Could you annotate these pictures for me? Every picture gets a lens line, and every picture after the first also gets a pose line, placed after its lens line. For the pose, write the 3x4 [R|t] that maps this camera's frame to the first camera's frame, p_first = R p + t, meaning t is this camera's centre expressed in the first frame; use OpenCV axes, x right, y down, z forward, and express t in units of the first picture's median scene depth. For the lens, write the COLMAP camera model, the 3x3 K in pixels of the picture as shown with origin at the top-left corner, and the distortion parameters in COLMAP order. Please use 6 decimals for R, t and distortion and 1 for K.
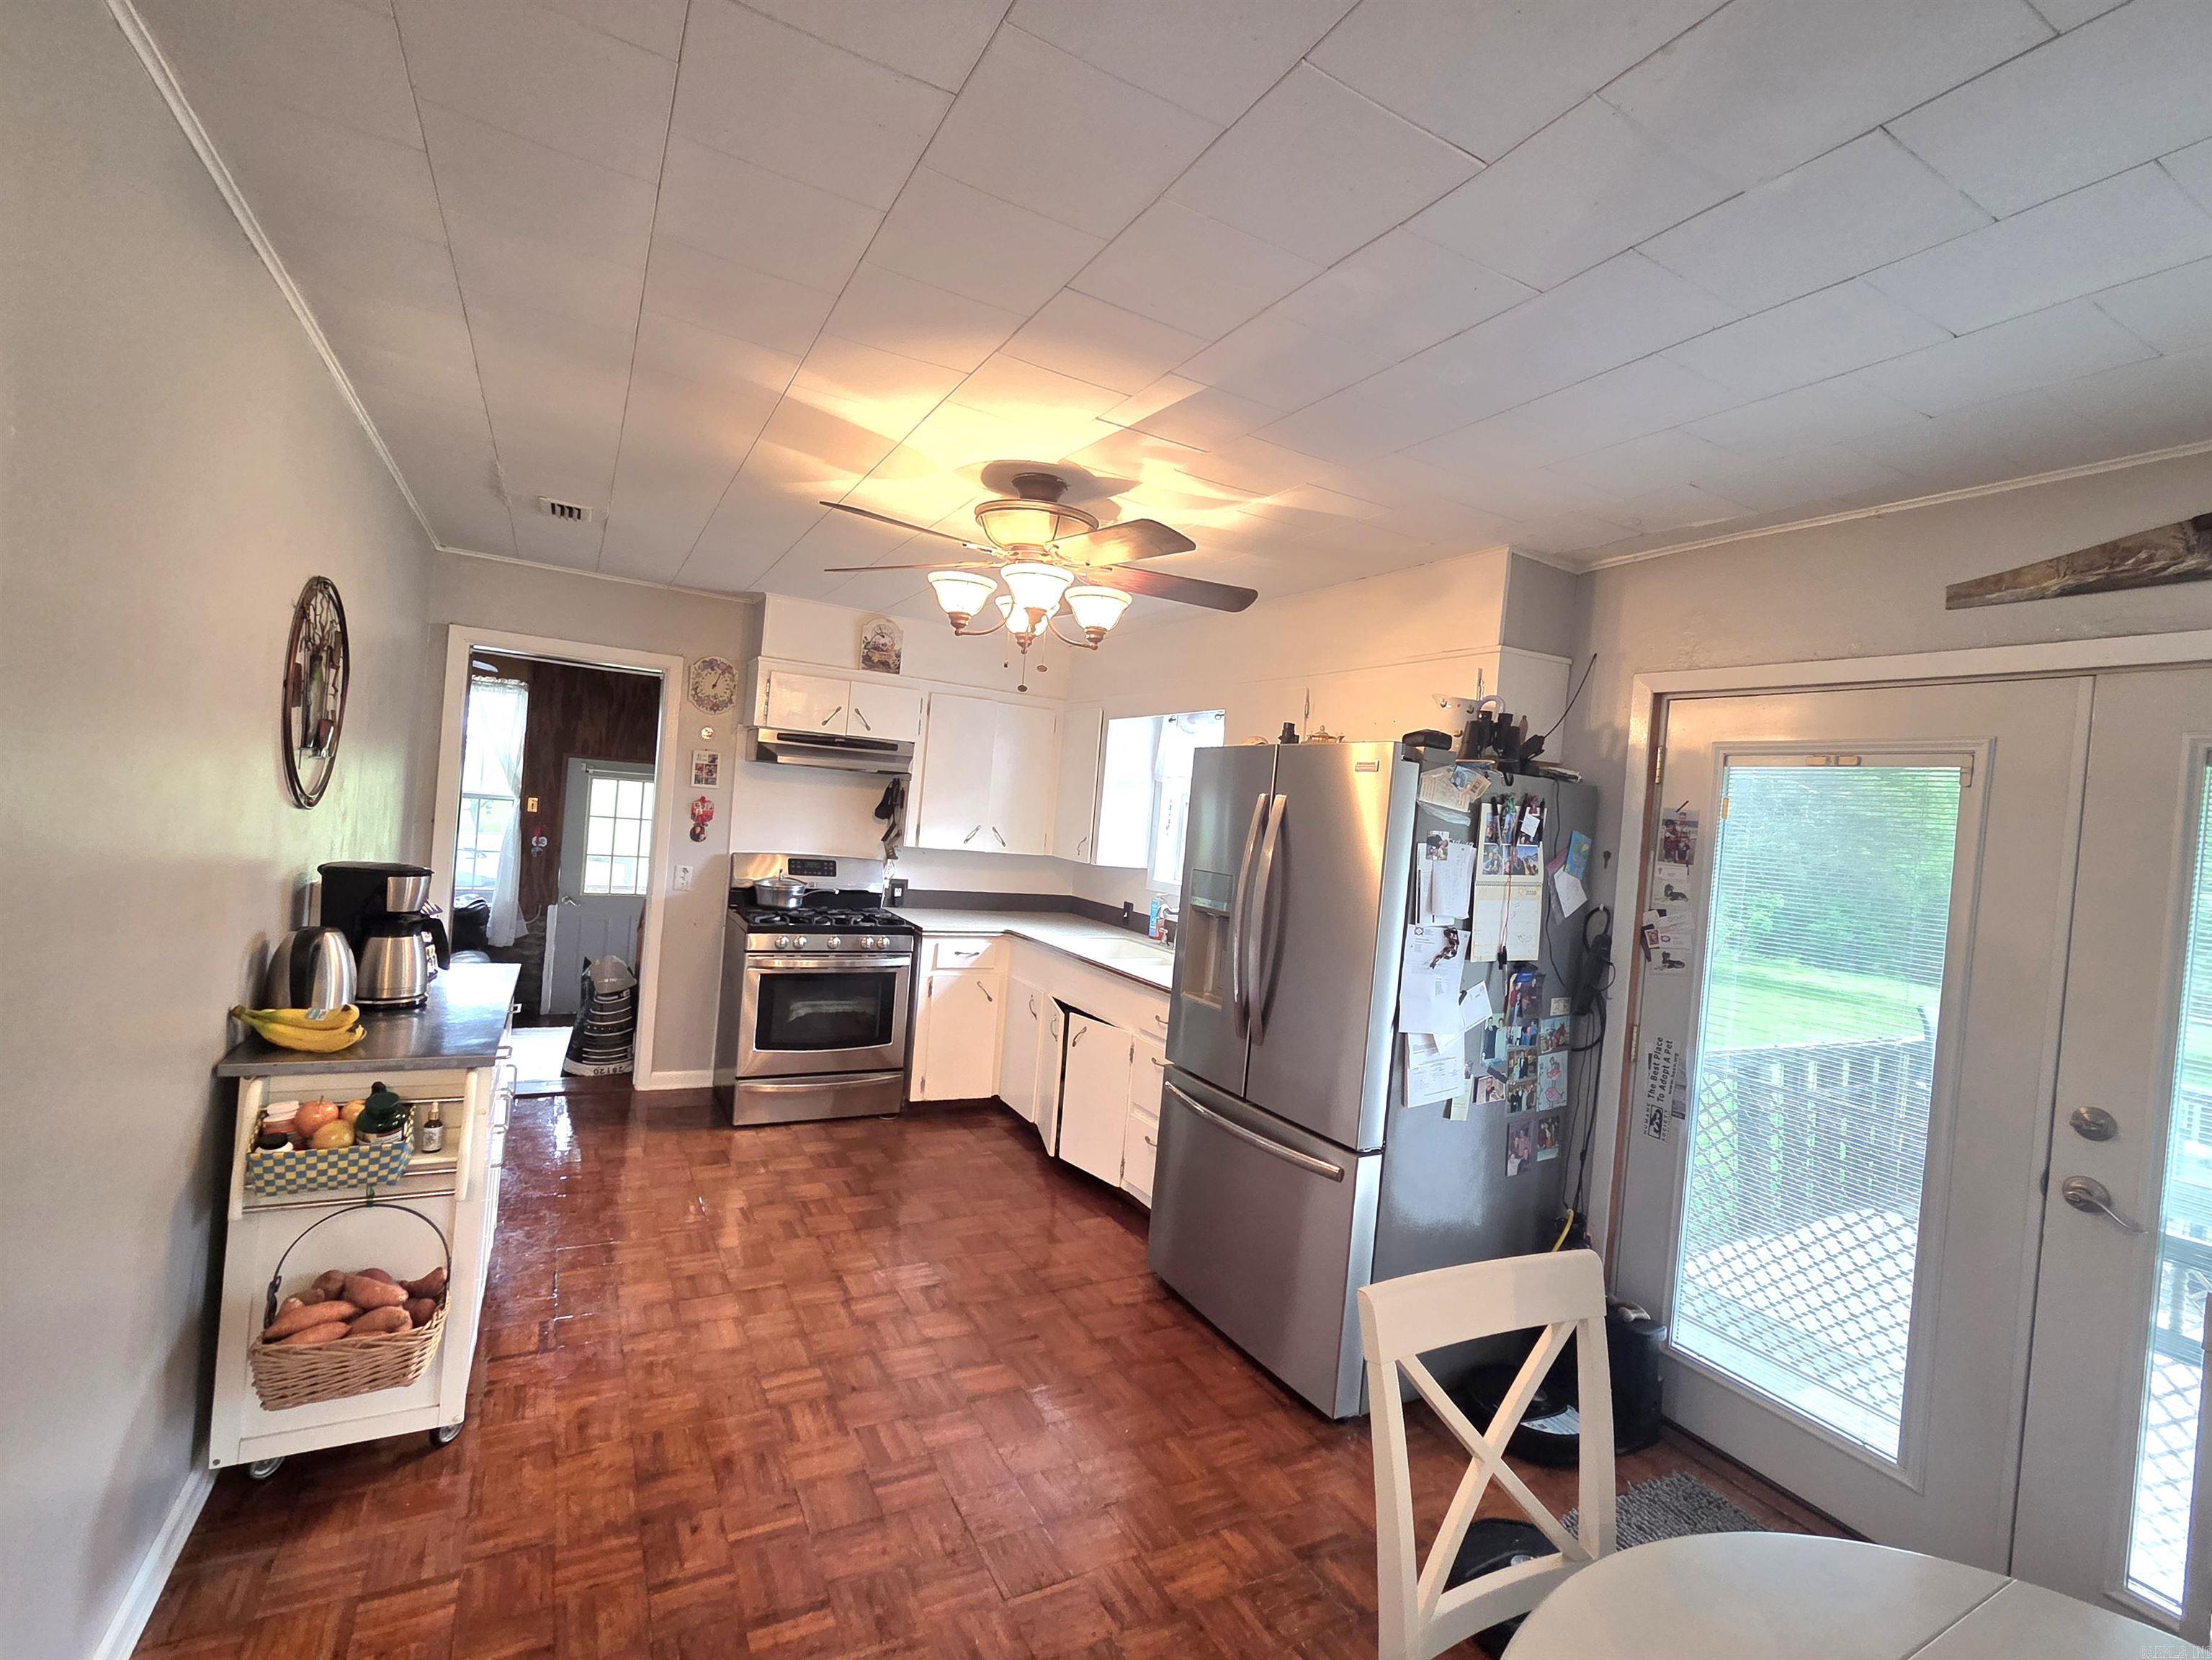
lens RADIAL K [[963.9, 0, 1099.5], [0, 963.9, 825.1], [0, 0, 1]] dist [-0.000698, 0.000359]
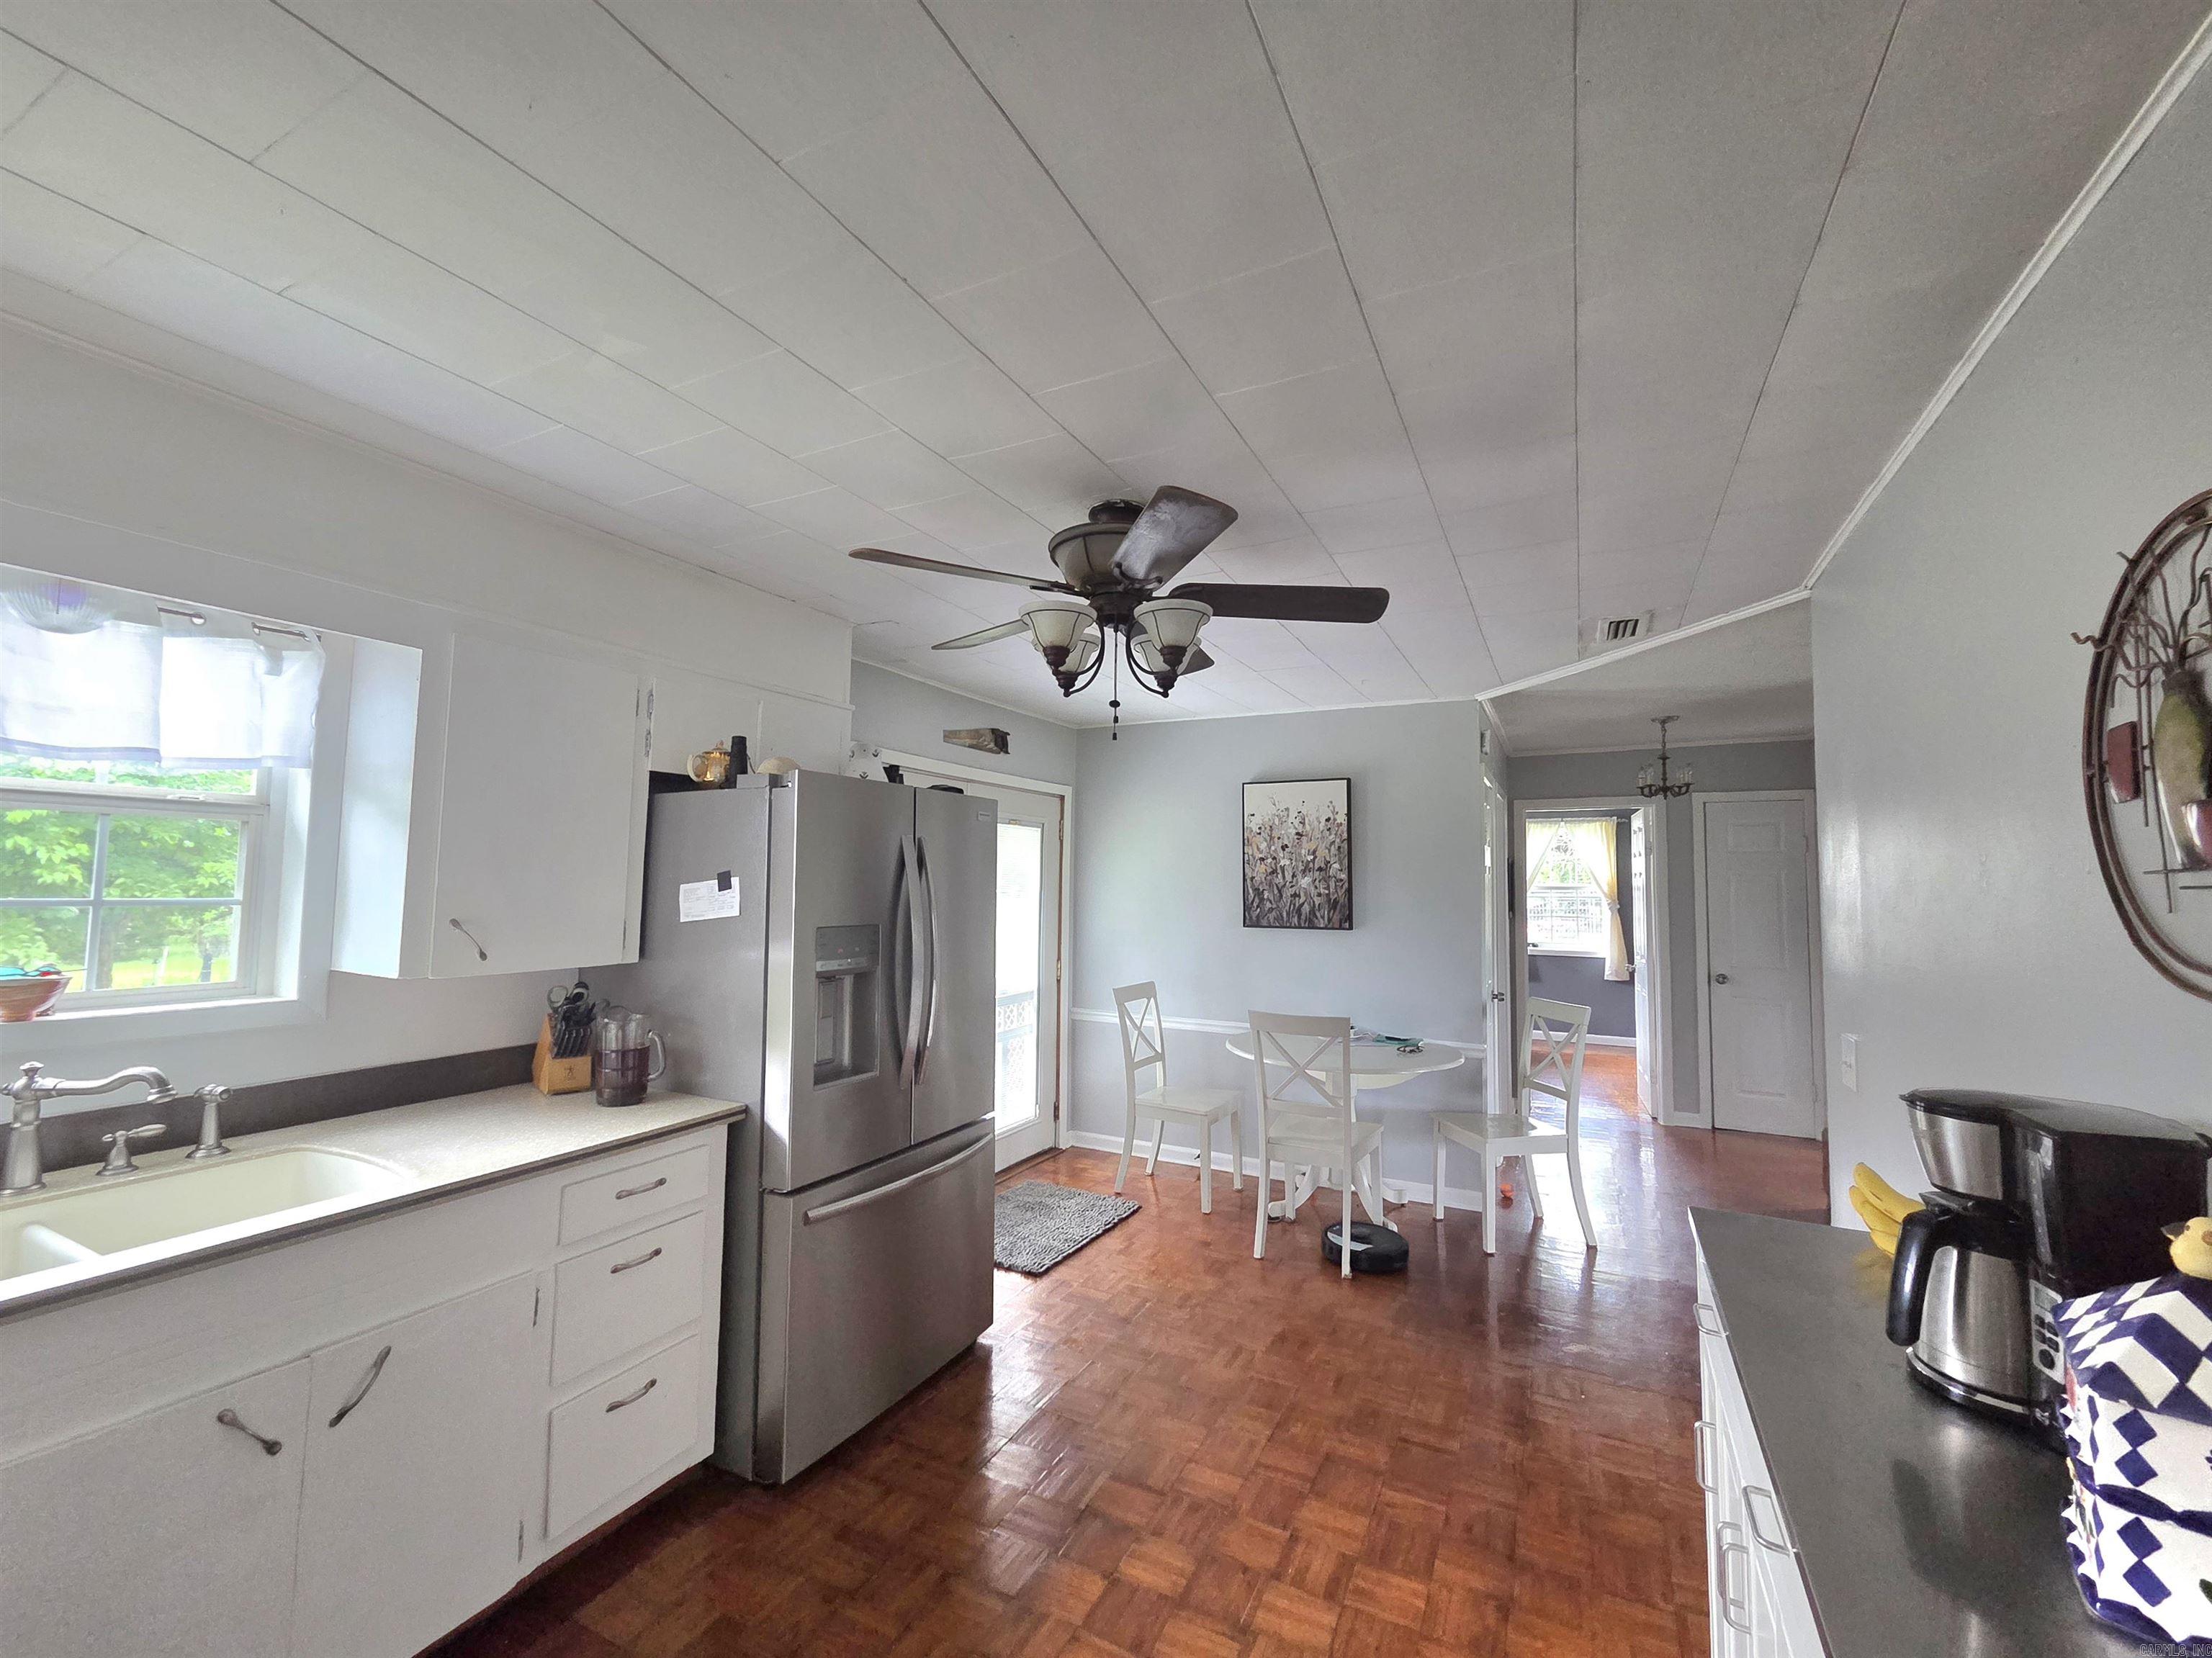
lens RADIAL K [[895.8, 0, 1106.0], [0, 895.8, 829.0], [0, 0, 1]] dist [-0.001827, 0.000316]
pose [[-0.547624, -0.035073, 0.835989, -0.434062], [-0.042140, 0.999009, 0.014308, -0.036245], [-0.835663, -0.027393, -0.548559, 0.820058]]
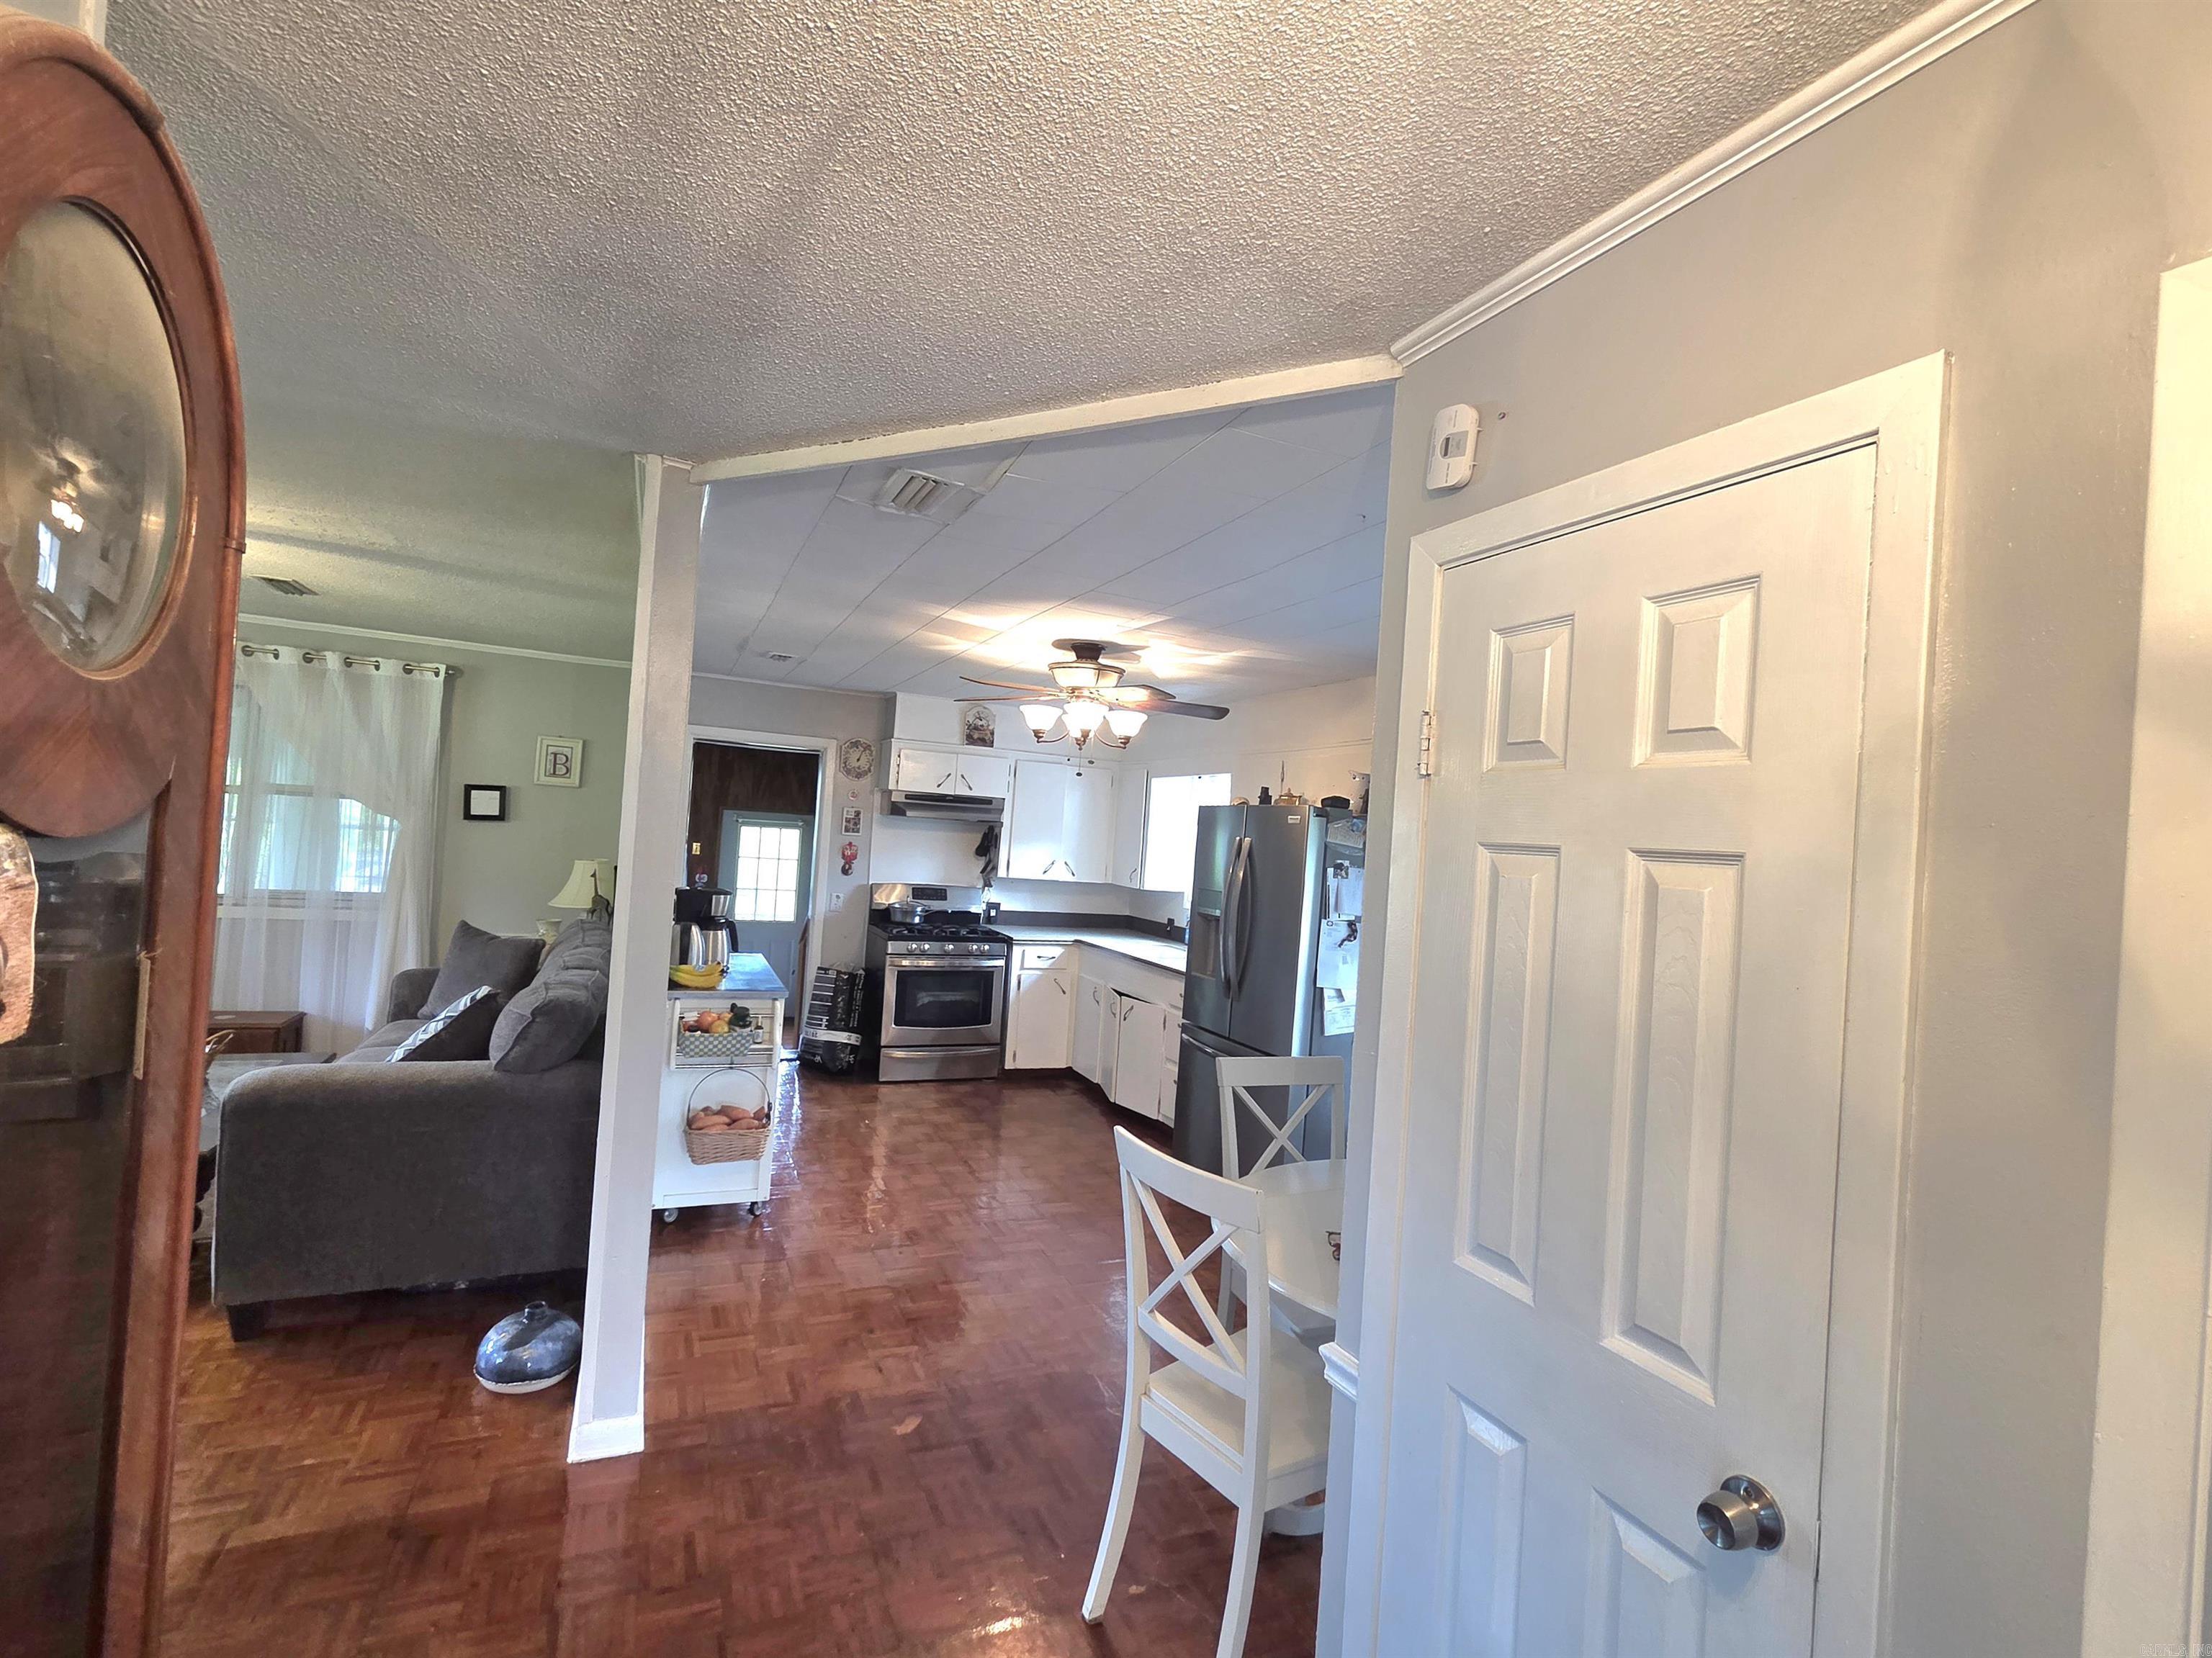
lens RADIAL K [[987.3, 0, 1103.1], [0, 987.3, 826.4], [0, 0, 1]] dist [-0.002490, -0.000282]
pose [[0.996976, -0.016463, -0.075941, 0.047106], [0.013985, 0.999356, -0.033050, -0.000586], [0.076436, 0.031888, 0.996564, -0.358542]]
